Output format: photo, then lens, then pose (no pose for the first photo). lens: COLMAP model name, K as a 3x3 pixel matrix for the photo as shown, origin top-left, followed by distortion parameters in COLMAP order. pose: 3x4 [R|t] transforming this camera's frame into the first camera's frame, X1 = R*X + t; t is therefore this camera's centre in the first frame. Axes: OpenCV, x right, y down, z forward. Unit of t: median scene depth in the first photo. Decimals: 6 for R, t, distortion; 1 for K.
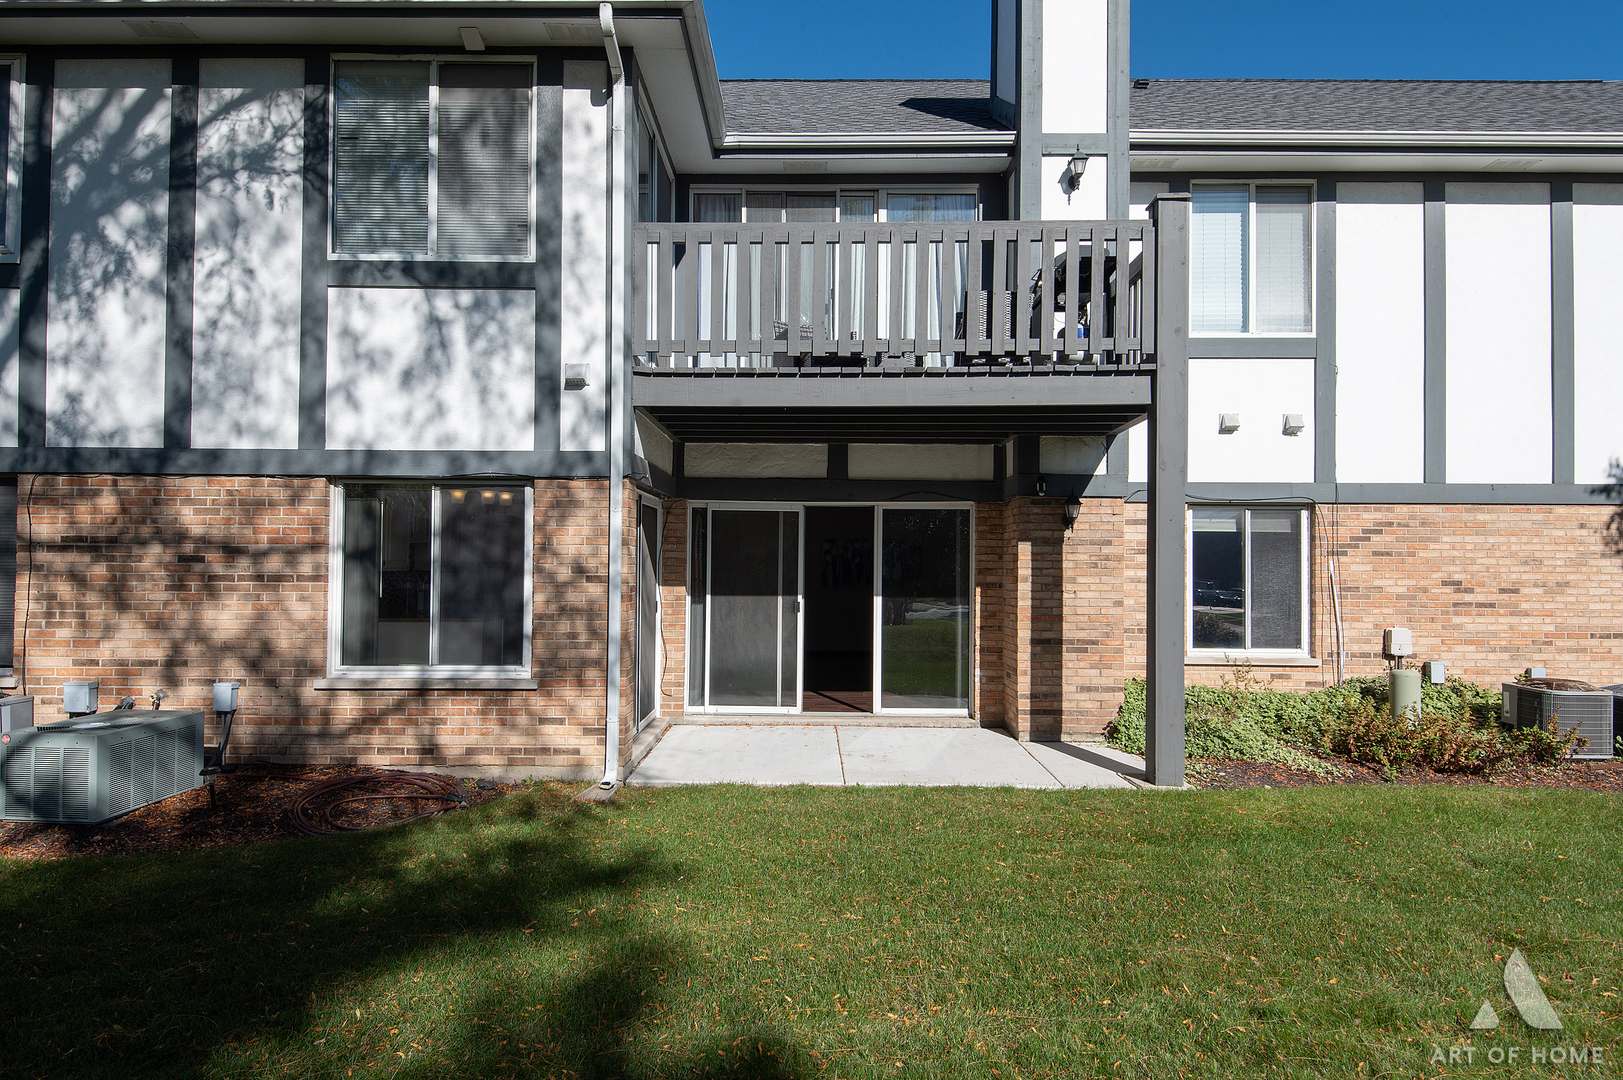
lens RADIAL K [[962.5, 0, 811.5], [0, 962.5, 540.0], [0, 0, 1]] dist [0.004999, -0.019143]
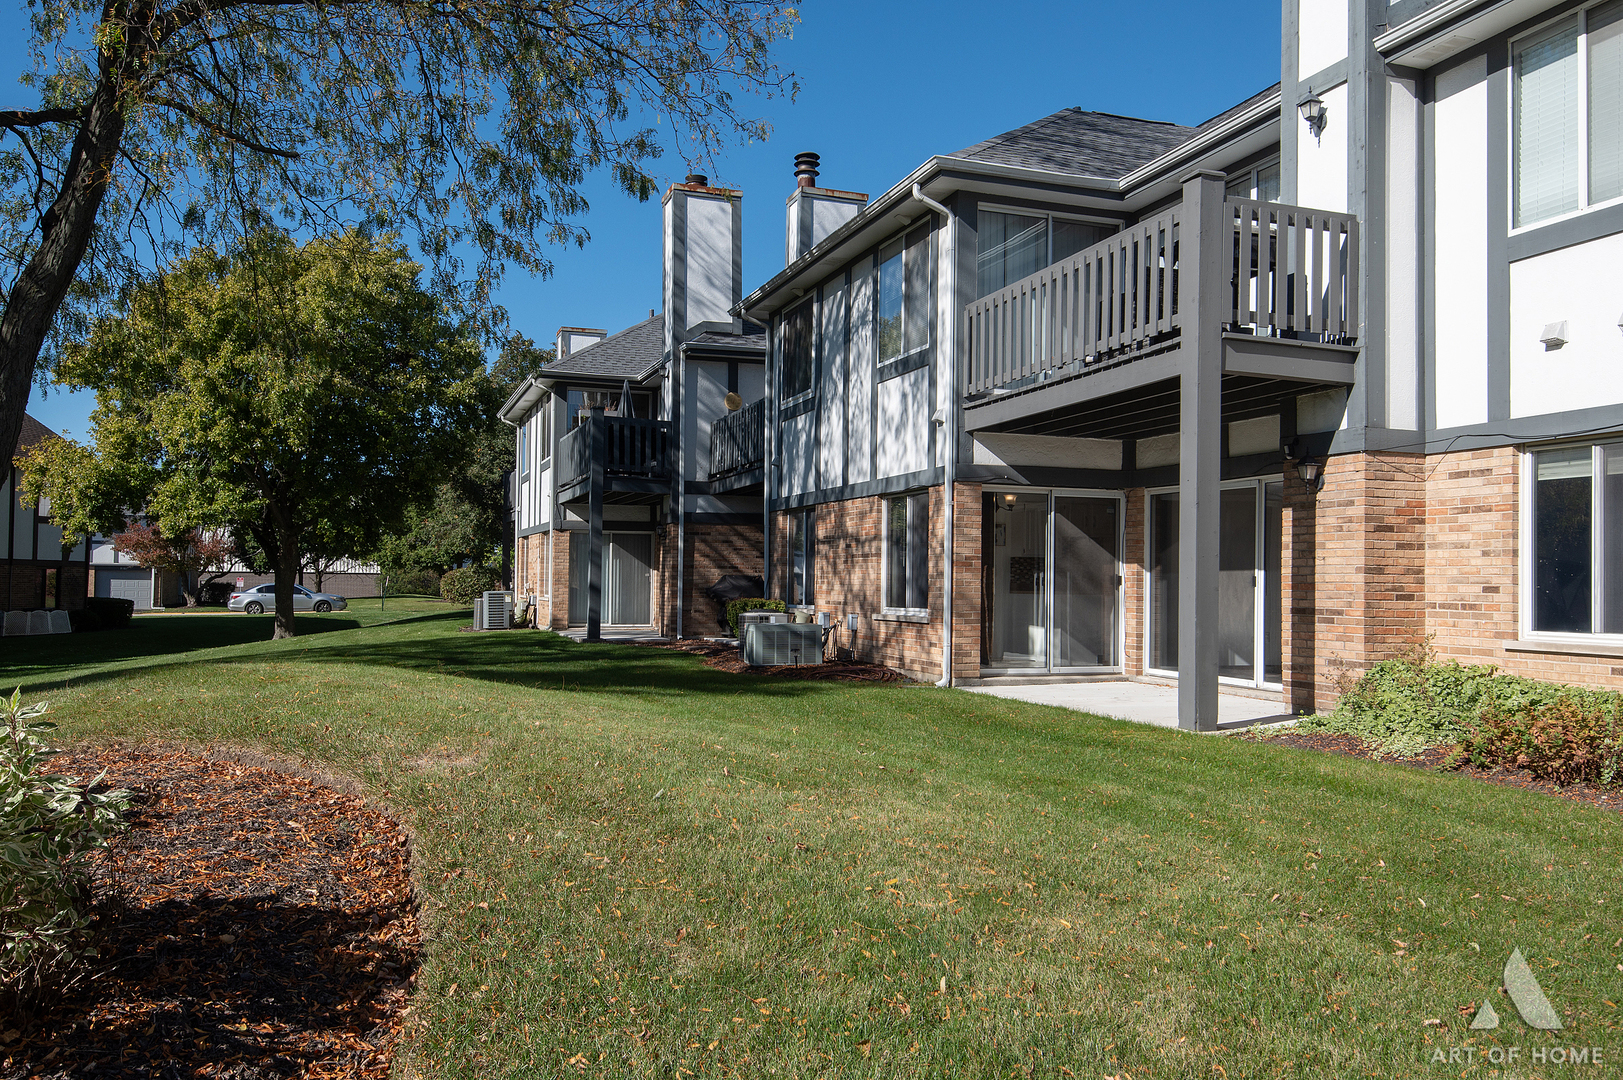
lens RADIAL K [[1241.7, 0, 811.5], [0, 1241.7, 540.0], [0, 0, 1]] dist [-0.002668, -0.039211]
pose [[0.330659, -0.039215, -0.942935, 1.246300], [0.009225, 0.999223, -0.038321, 0.078009], [0.943705, 0.003972, 0.330764, 0.133542]]
